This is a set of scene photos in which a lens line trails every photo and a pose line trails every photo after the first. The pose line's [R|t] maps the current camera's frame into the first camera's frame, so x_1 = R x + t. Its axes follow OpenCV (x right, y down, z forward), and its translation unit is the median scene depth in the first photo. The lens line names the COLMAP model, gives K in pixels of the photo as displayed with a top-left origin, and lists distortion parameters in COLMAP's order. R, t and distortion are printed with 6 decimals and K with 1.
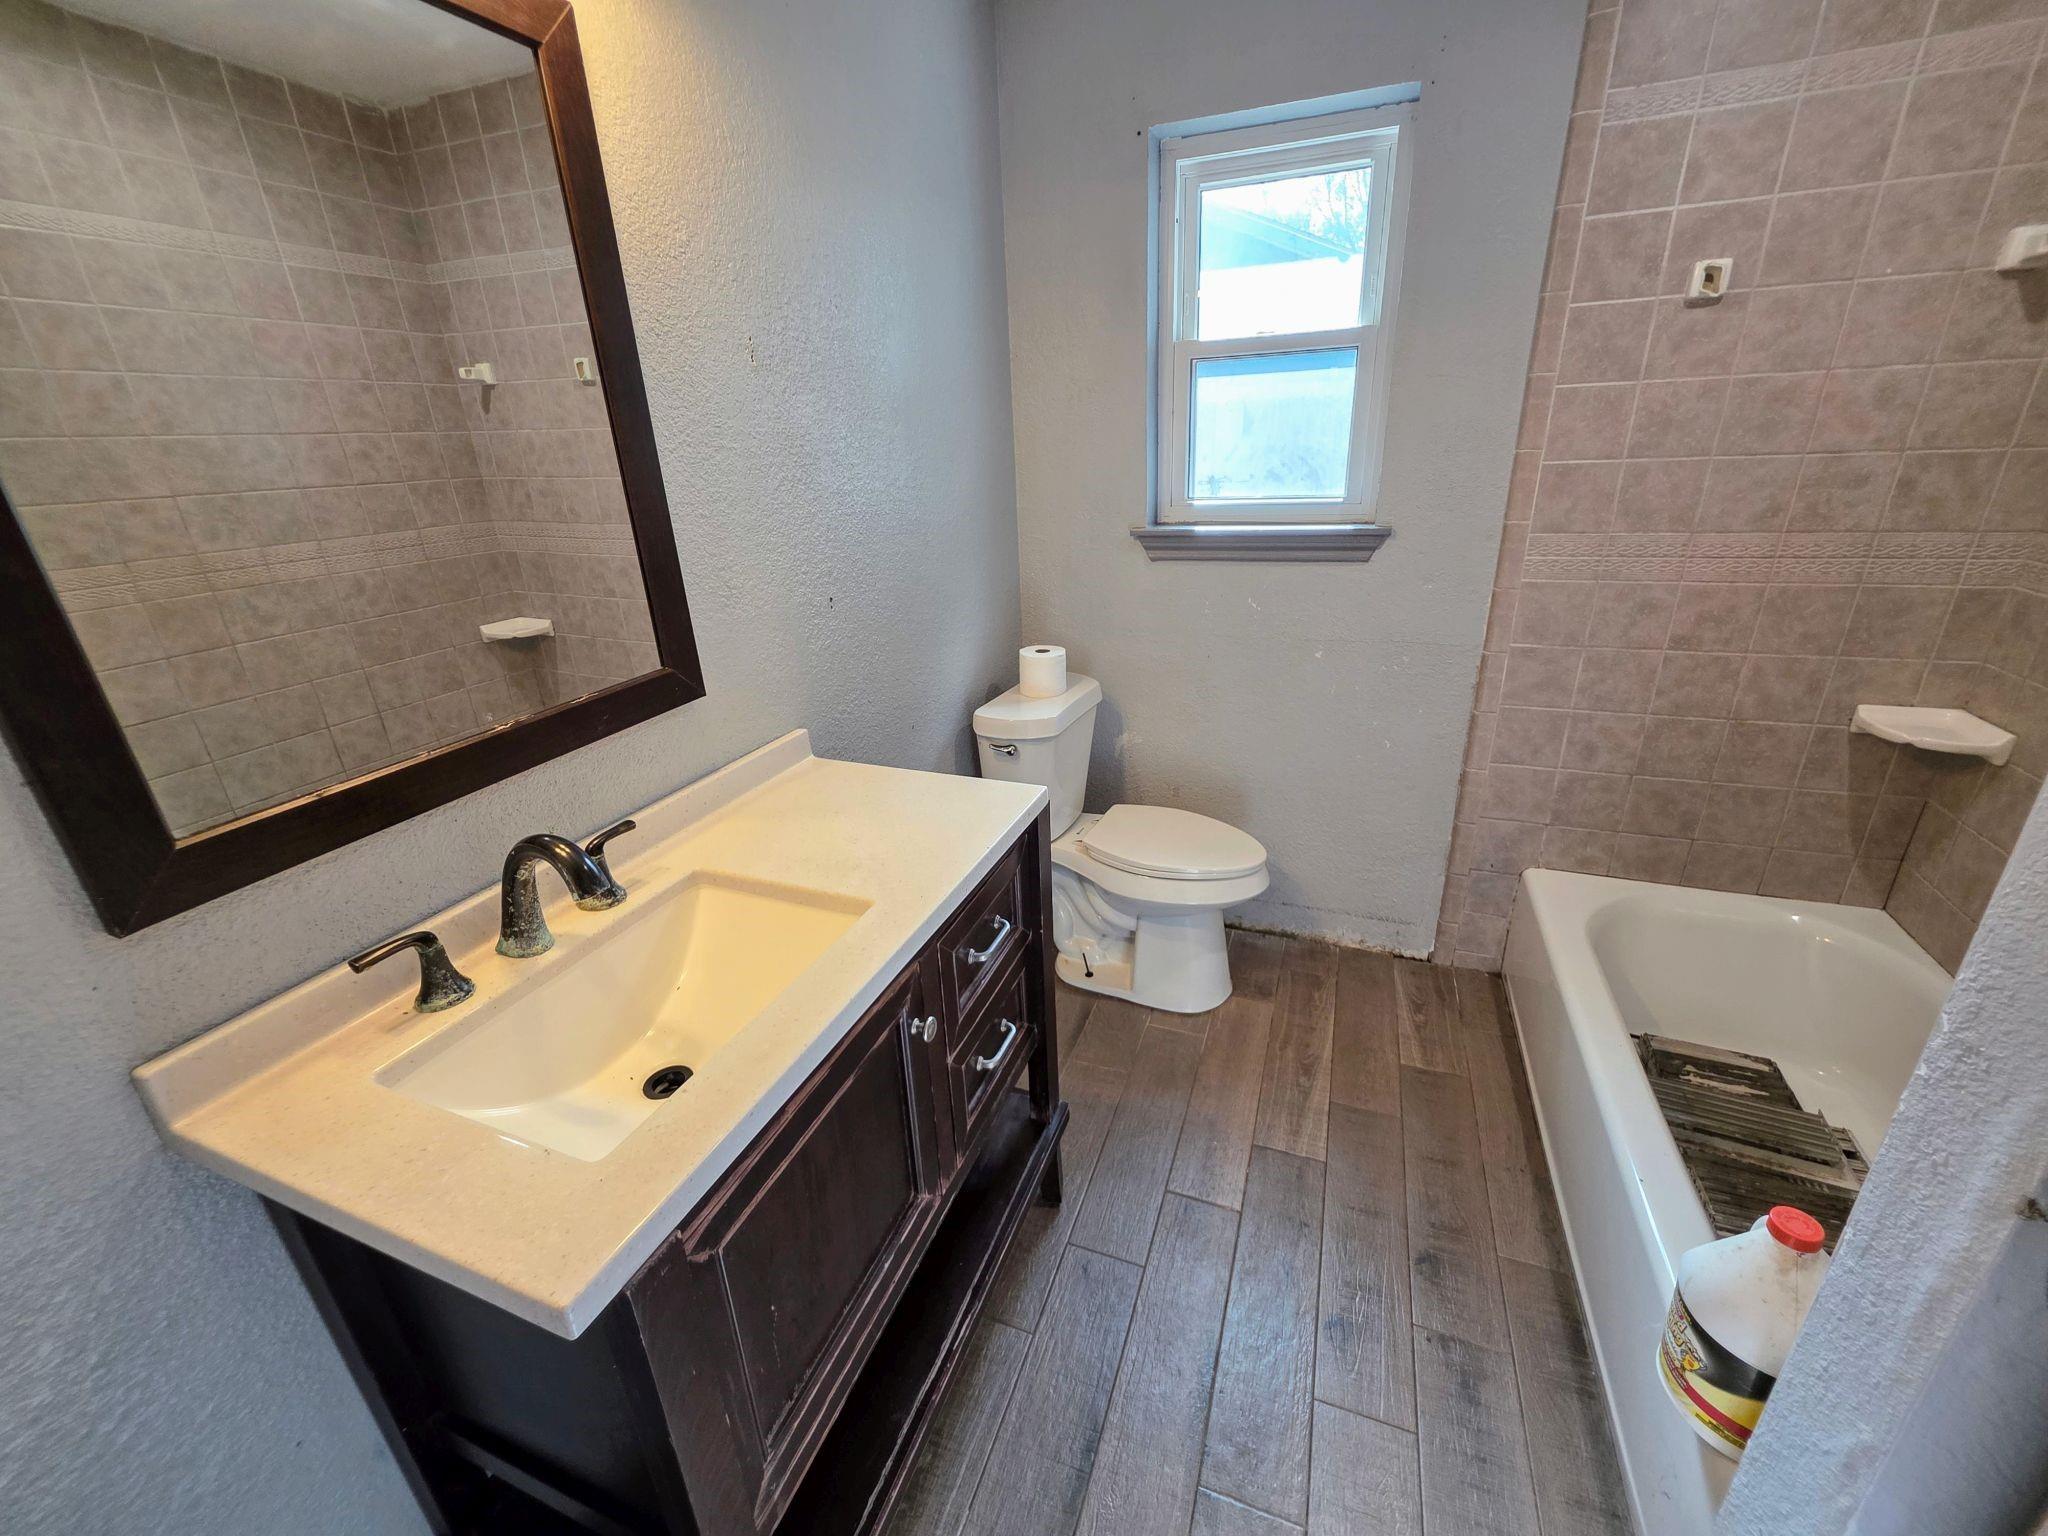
lens RADIAL K [[823.0, 0, 1021.5], [0, 823.0, 761.4], [0, 0, 1]] dist [0.002661, -0.001204]
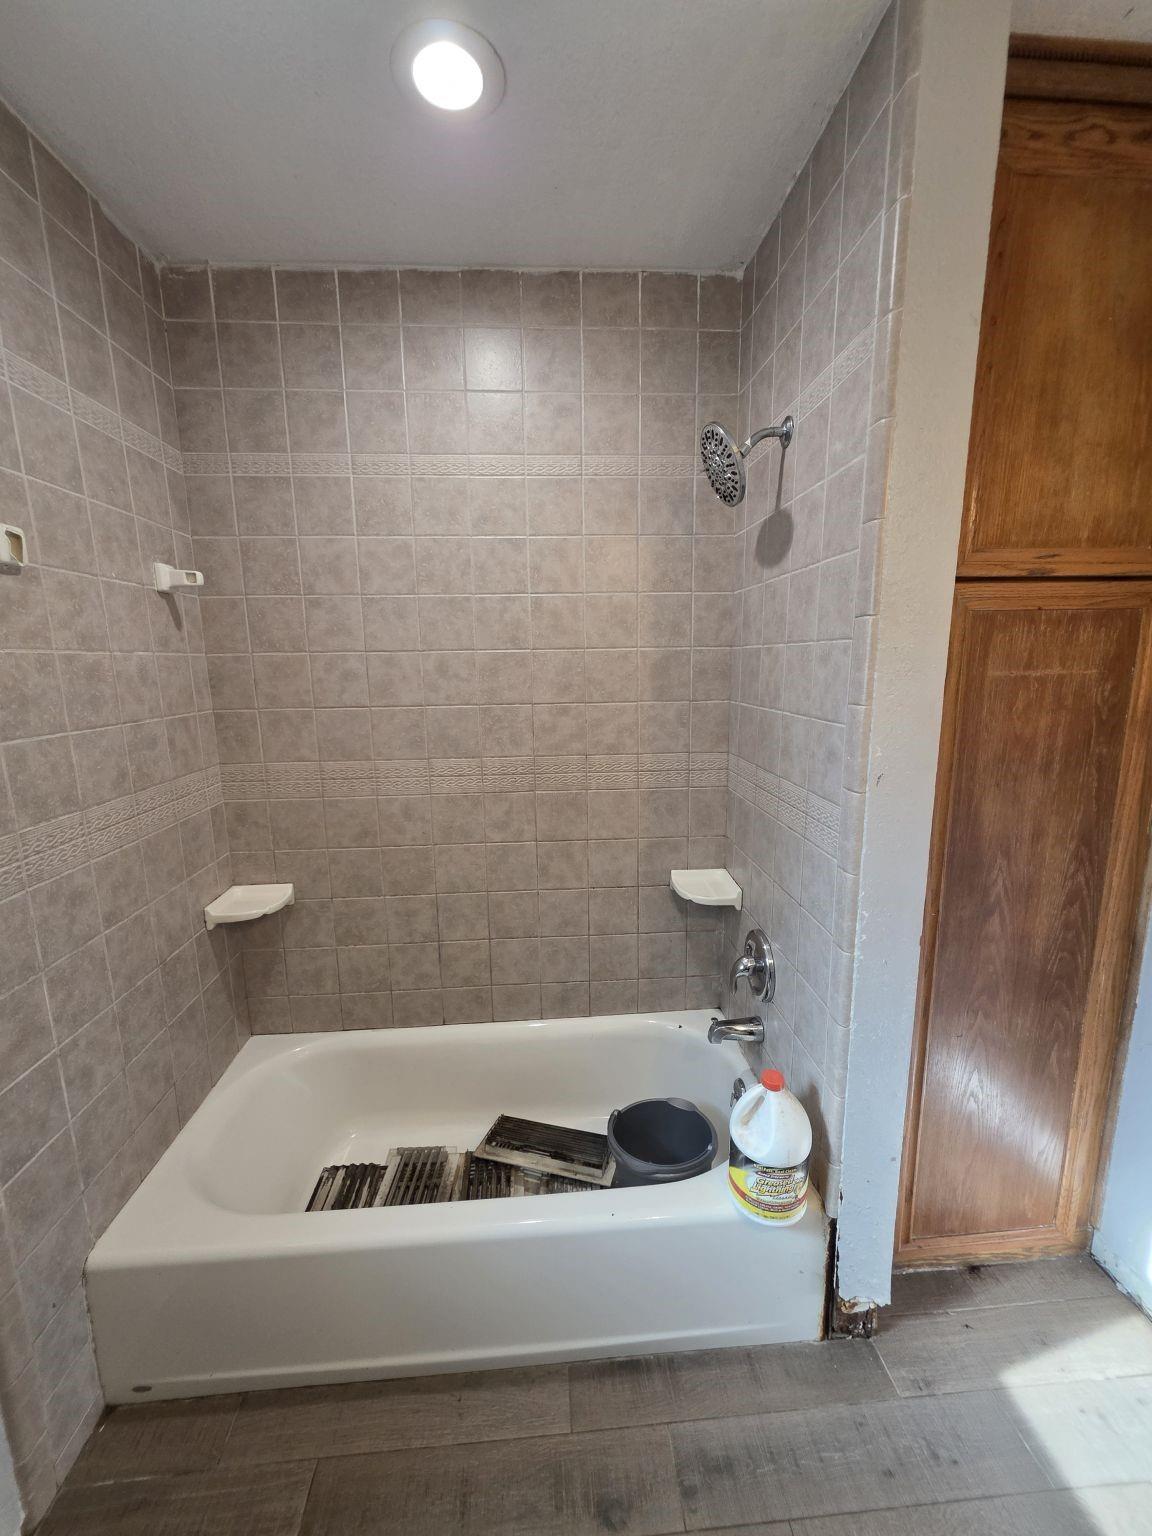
lens RADIAL K [[617.3, 0, 576.1], [0, 617.3, 771.3], [0, 0, 1]] dist [0.002661, -0.001204]
pose [[-0.425415, -0.106125, 0.898755, -0.032689], [0.371214, 0.885249, 0.280240, -0.327841], [-0.825362, 0.452849, -0.337203, 0.818609]]
